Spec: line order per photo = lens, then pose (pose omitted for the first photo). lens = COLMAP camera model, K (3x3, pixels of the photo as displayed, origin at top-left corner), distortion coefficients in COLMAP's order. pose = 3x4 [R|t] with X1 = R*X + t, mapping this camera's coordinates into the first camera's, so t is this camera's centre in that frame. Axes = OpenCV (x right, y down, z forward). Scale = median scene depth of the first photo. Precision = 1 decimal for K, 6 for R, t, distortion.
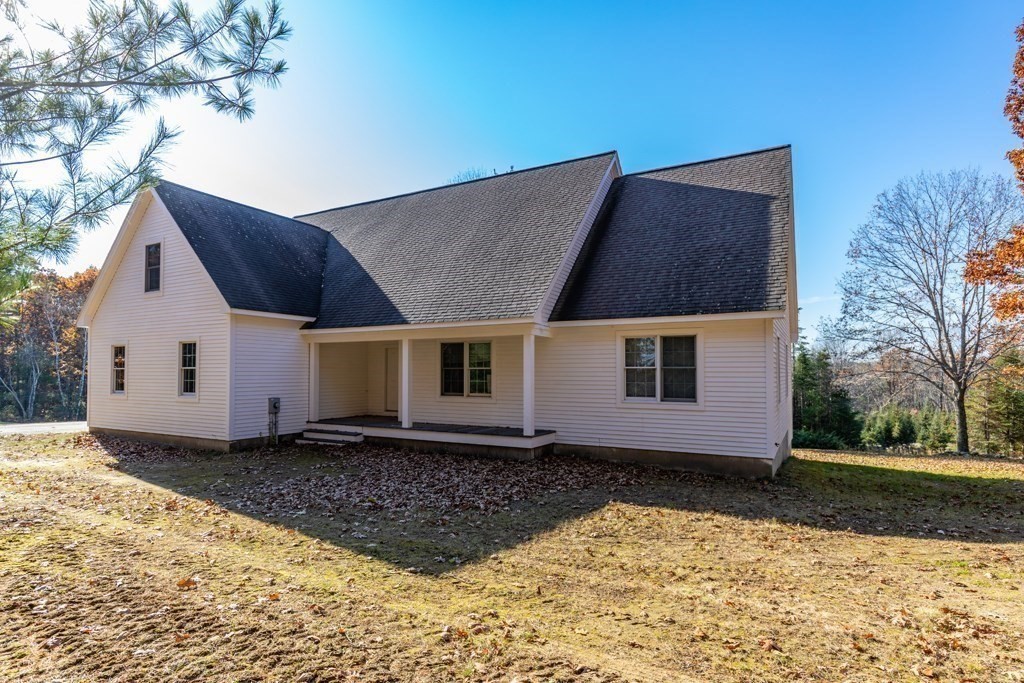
lens RADIAL K [[588.6, 0, 512.0], [0, 588.6, 341.5], [0, 0, 1]] dist [0.000155, 0.000026]
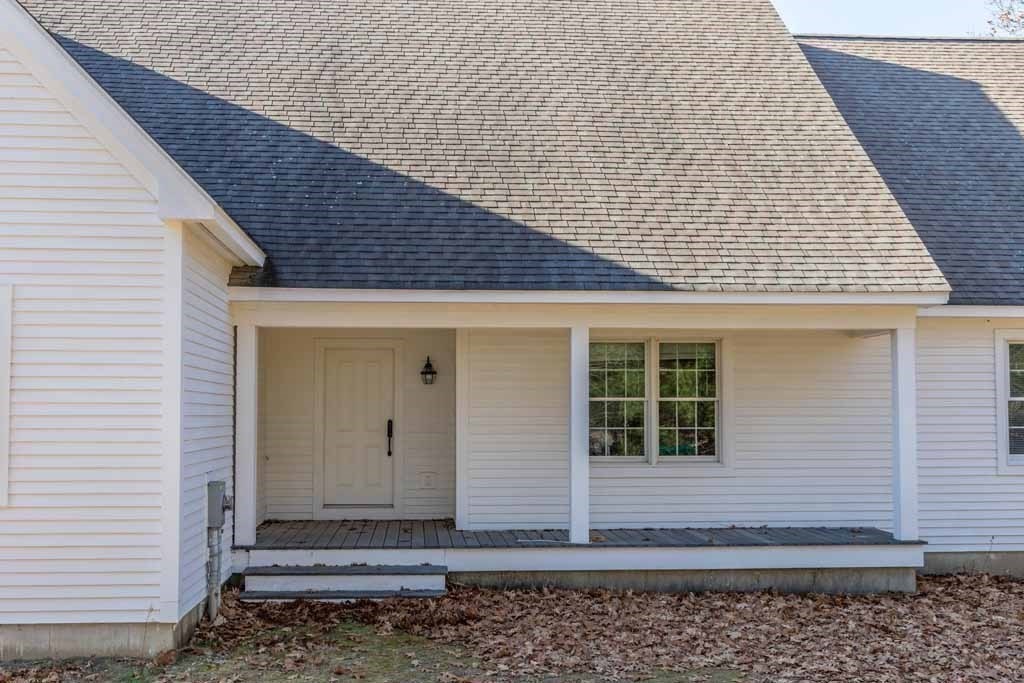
lens RADIAL K [[1079.2, 0, 512.0], [0, 1079.2, 341.5], [0, 0, 1]] dist [-0.071294, 0.000392]
pose [[0.807589, 0.038375, 0.588496, -0.639397], [-0.031866, 0.999262, -0.021431, 0.023310], [-0.588884, -0.001445, 0.808216, 0.410432]]
